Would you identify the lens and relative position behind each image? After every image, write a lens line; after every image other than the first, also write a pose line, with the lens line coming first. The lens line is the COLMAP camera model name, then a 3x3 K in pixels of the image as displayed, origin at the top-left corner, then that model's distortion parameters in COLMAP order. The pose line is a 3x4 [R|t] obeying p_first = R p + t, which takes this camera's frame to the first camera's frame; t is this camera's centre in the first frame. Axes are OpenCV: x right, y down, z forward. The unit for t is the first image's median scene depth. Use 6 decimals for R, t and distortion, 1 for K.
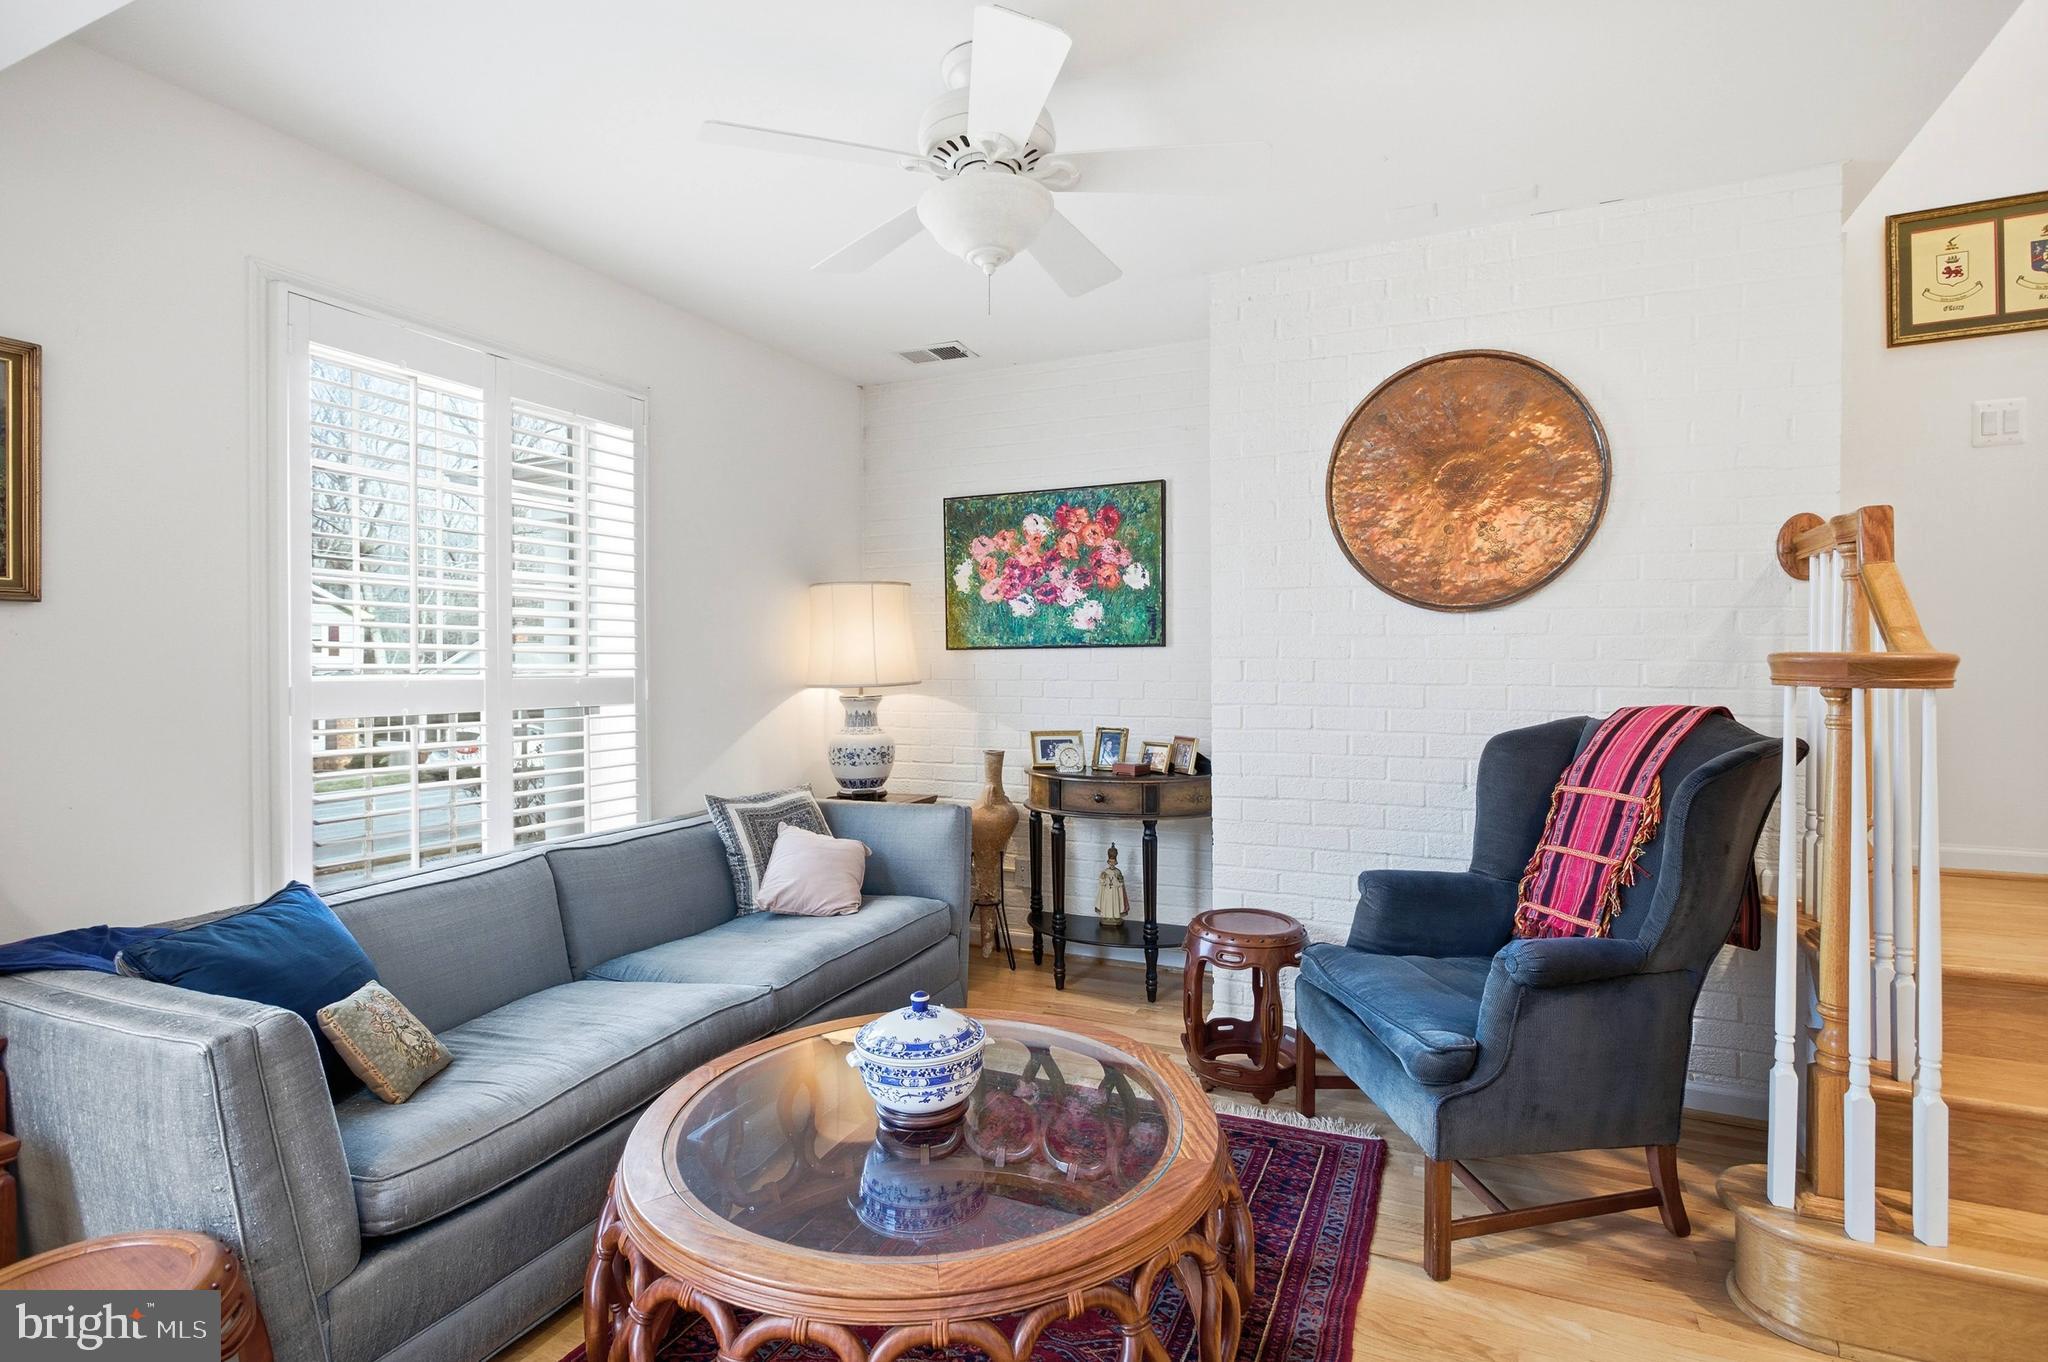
lens RADIAL K [[999.2, 0, 1060.4], [0, 999.2, 678.1], [0, 0, 1]] dist [-0.007618, 0.000573]
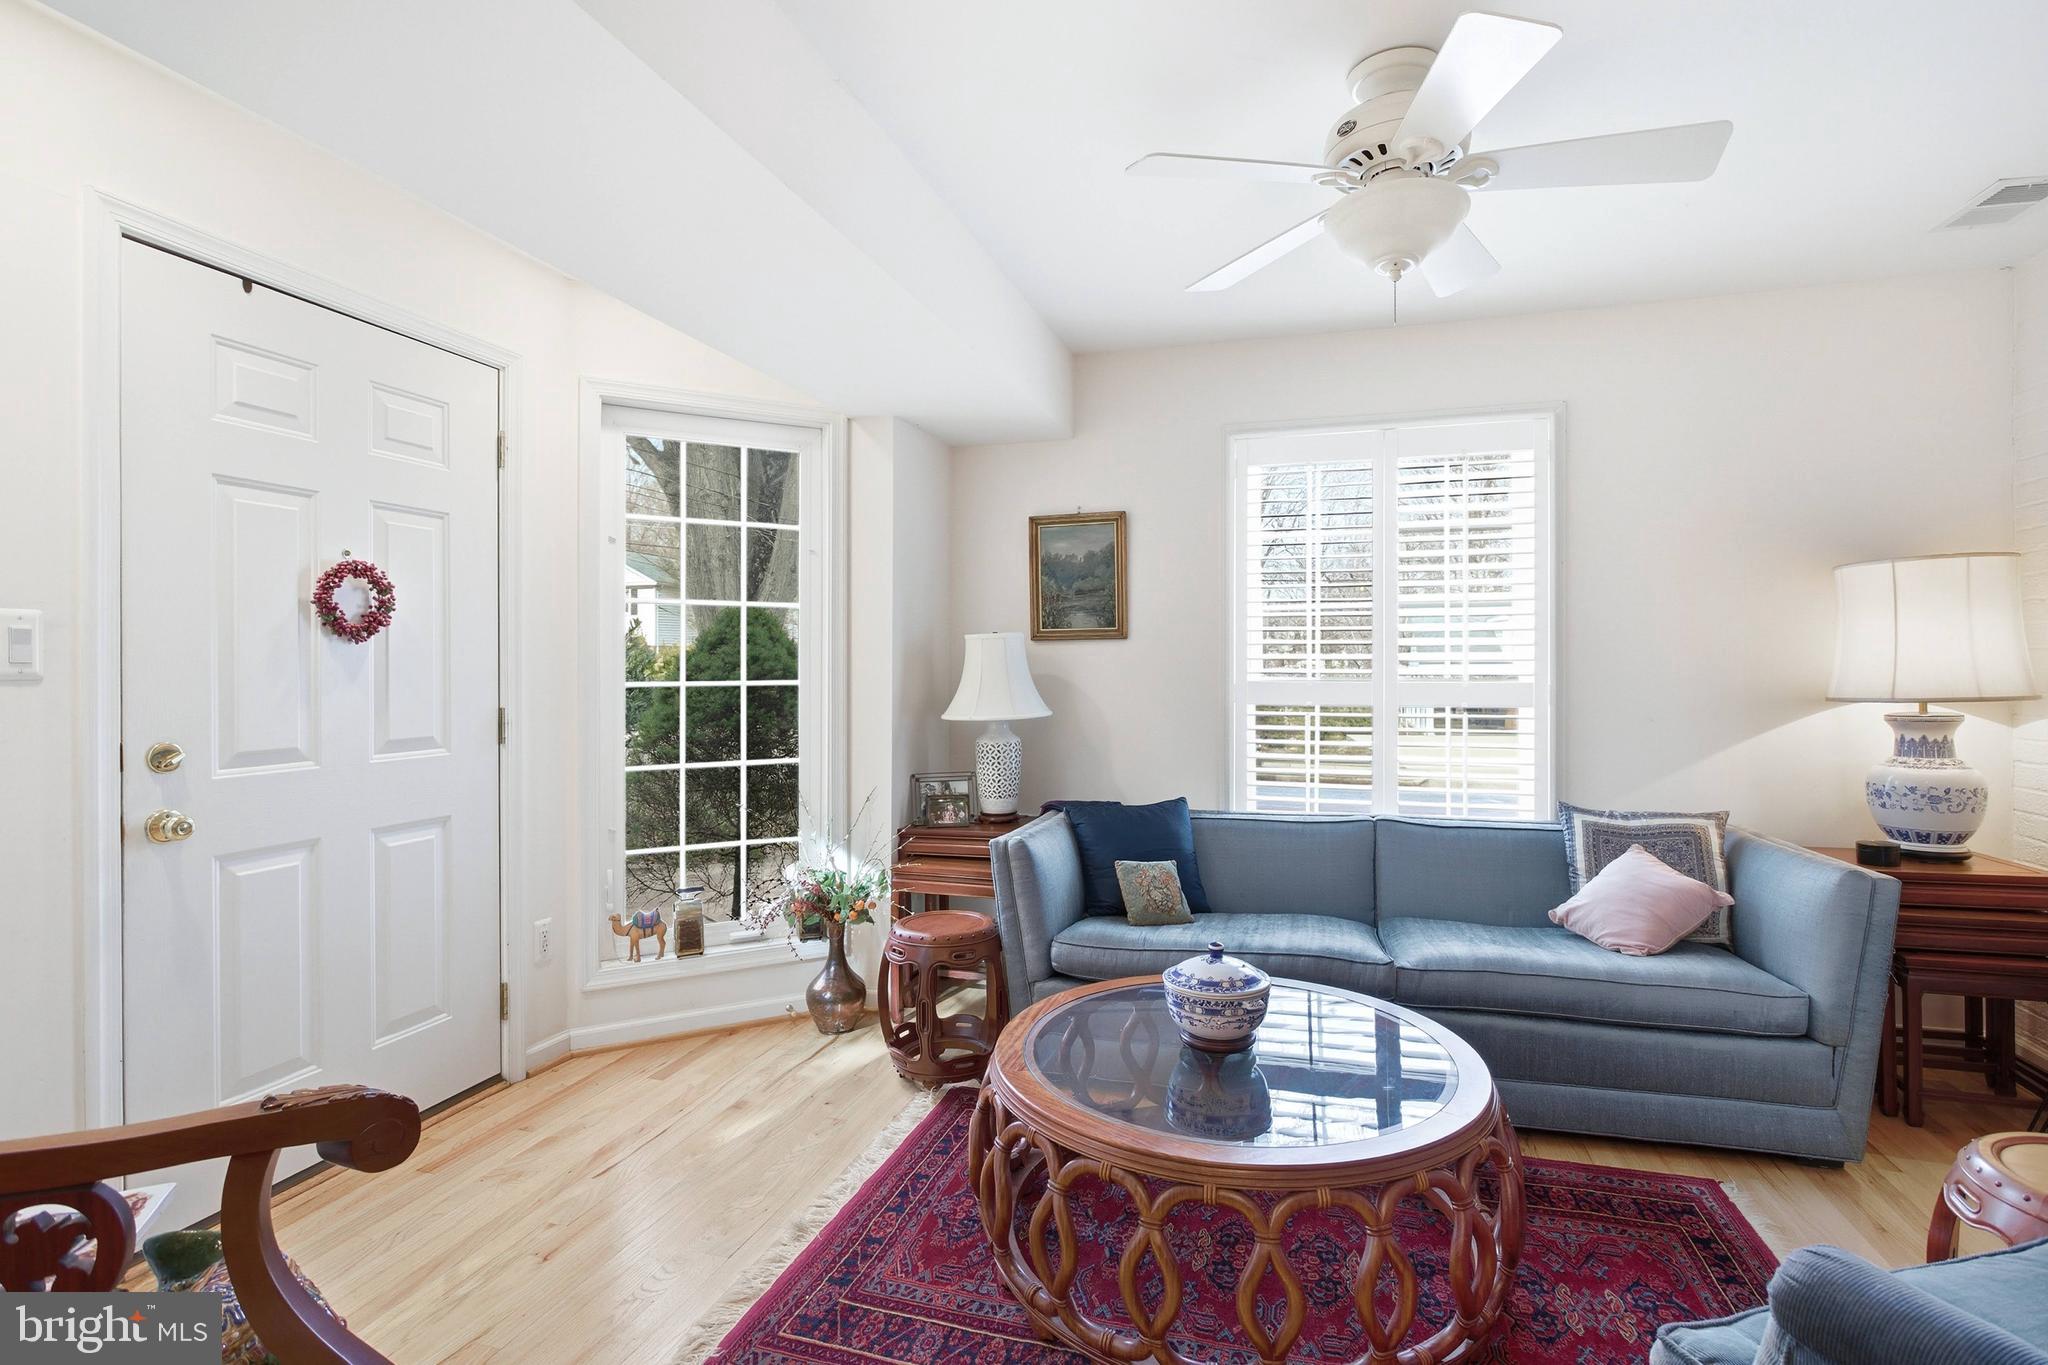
lens RADIAL K [[978.3, 0, 1026.6], [0, 978.3, 669.3], [0, 0, 1]] dist [-0.011796, 0.000288]
pose [[0.099761, 0.001101, -0.995011, 0.565419], [-0.017160, 0.999853, -0.000614, -0.005600], [0.994863, 0.017136, 0.099765, 0.364301]]
